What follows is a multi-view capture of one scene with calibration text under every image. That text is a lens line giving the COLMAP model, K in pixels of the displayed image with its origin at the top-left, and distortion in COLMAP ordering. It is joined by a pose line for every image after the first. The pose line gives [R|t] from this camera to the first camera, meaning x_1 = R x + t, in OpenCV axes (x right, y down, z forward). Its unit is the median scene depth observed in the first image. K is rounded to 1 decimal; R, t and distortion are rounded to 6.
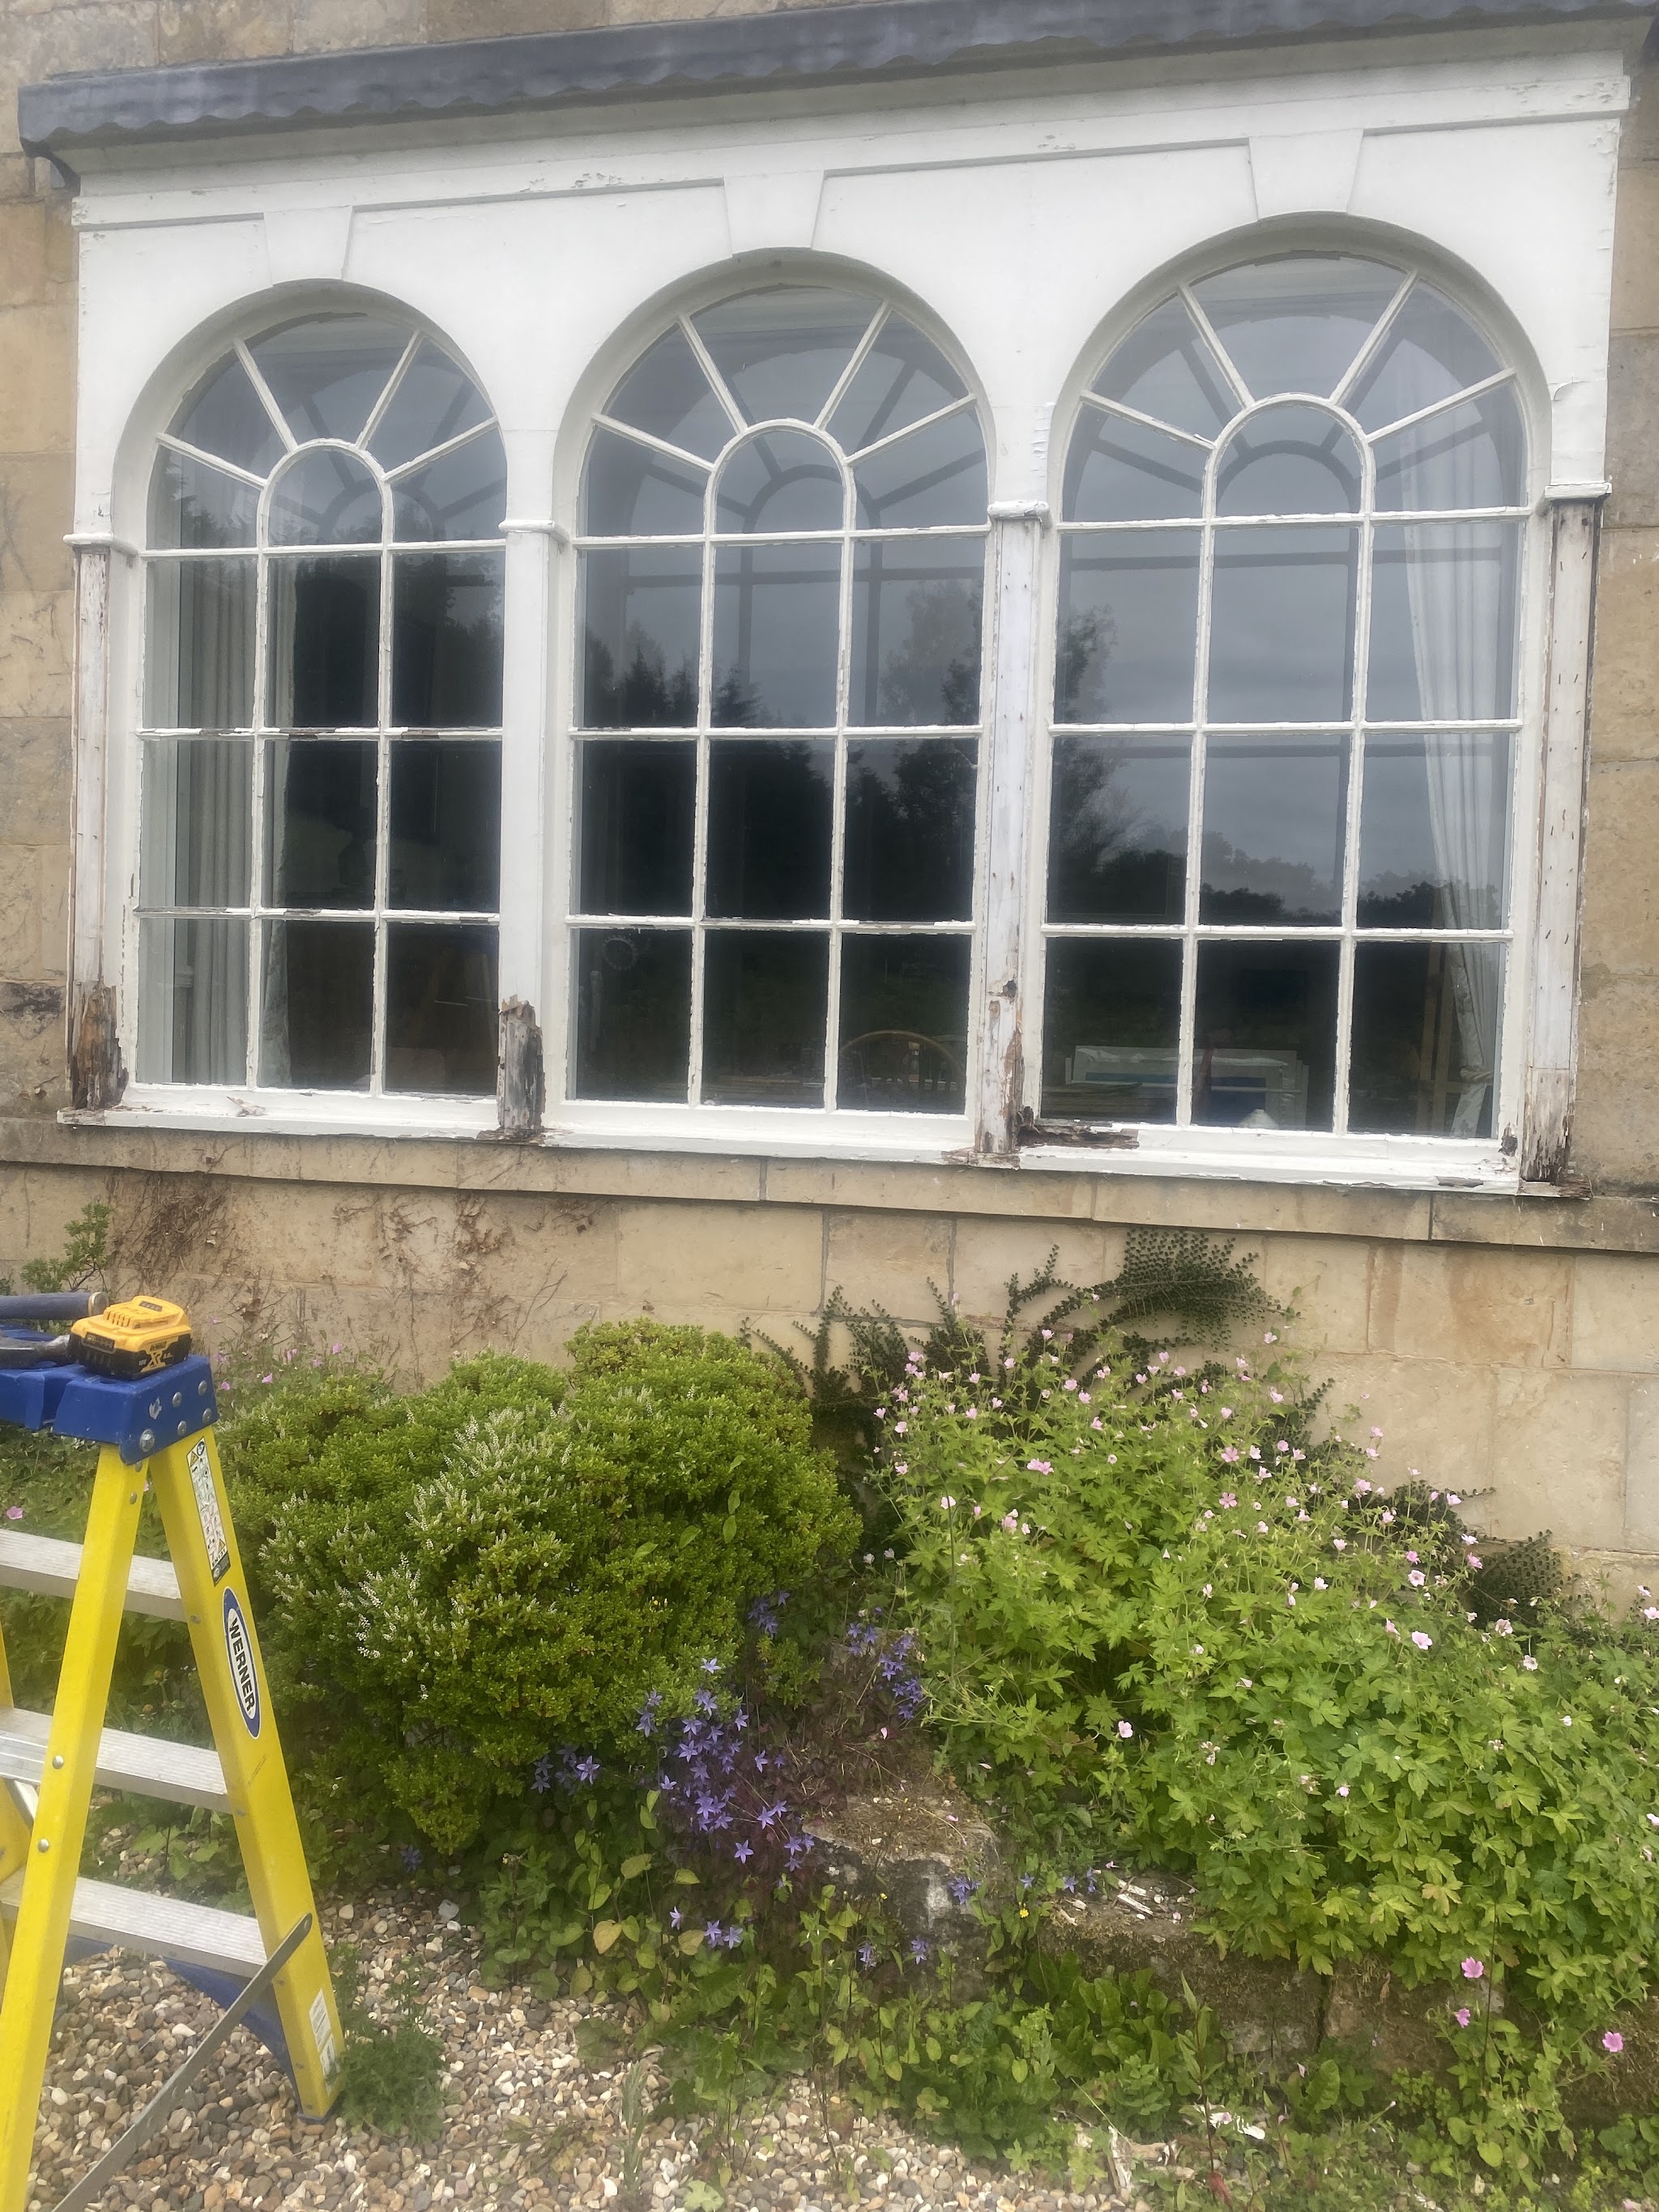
lens RADIAL K [[1674.5, 0, 829.5], [0, 1674.5, 1106.0], [0, 0, 1]] dist [-0.013027, 0.000788]
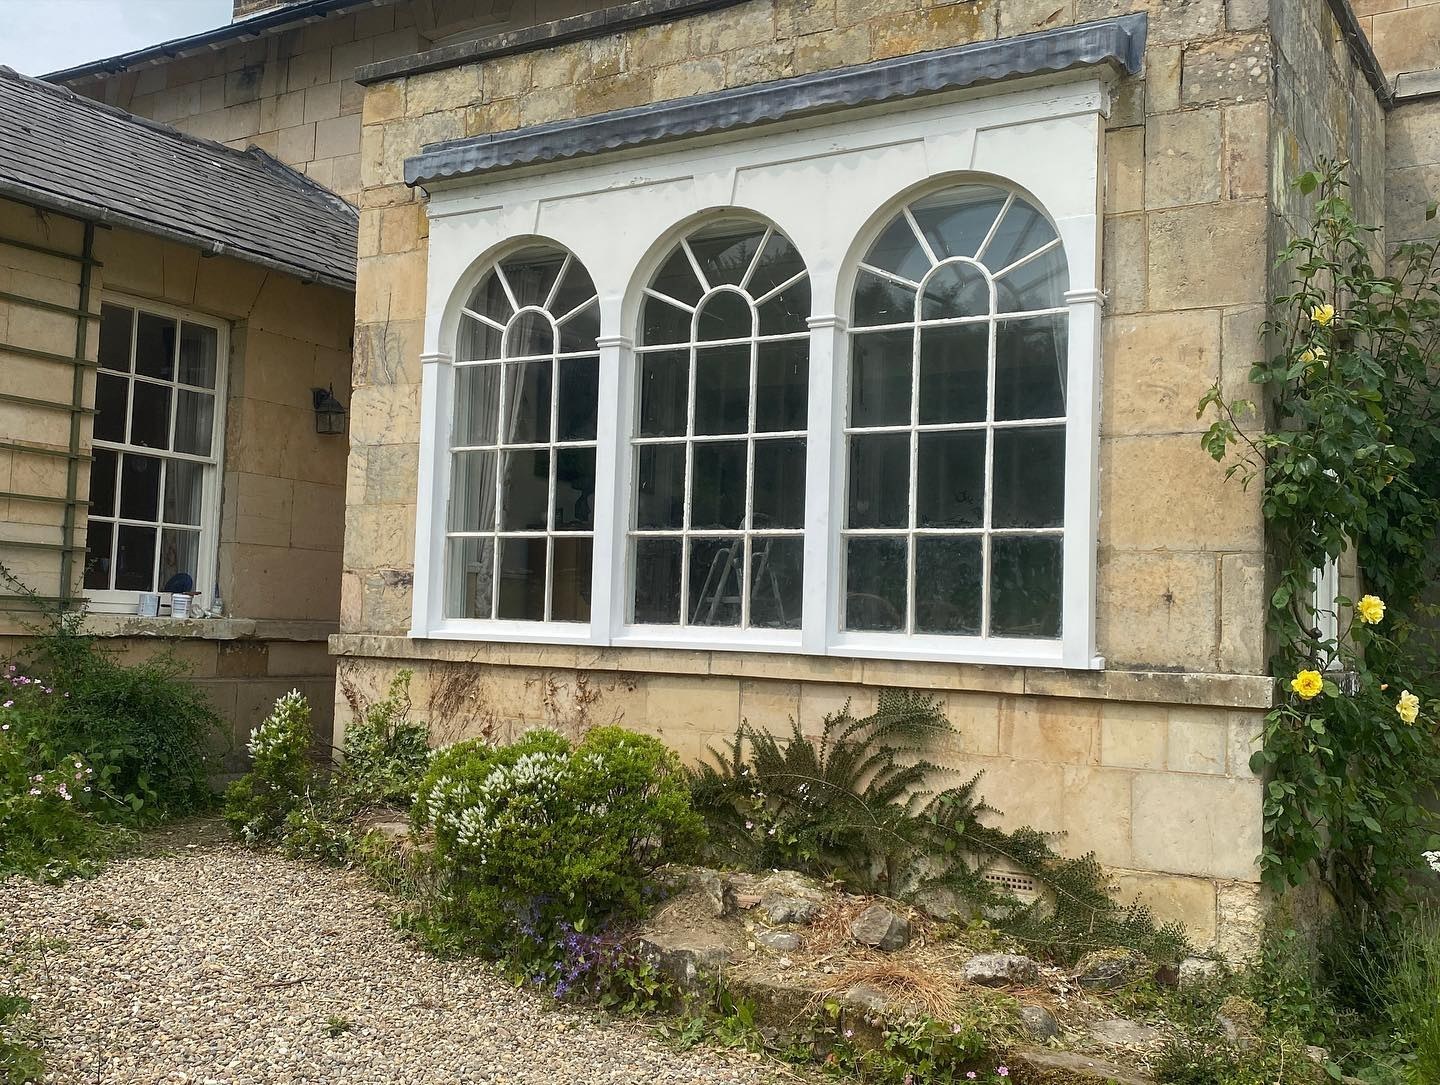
lens RADIAL K [[1521.0, 0, 720.0], [0, 1521.0, 542.5], [0, 0, 1]] dist [0.032039, -0.000985]
pose [[0.937520, -0.020634, -0.347319, 0.596902], [-0.017380, 0.994216, -0.105981, 0.092110], [0.347497, 0.105396, 0.931739, -0.680071]]
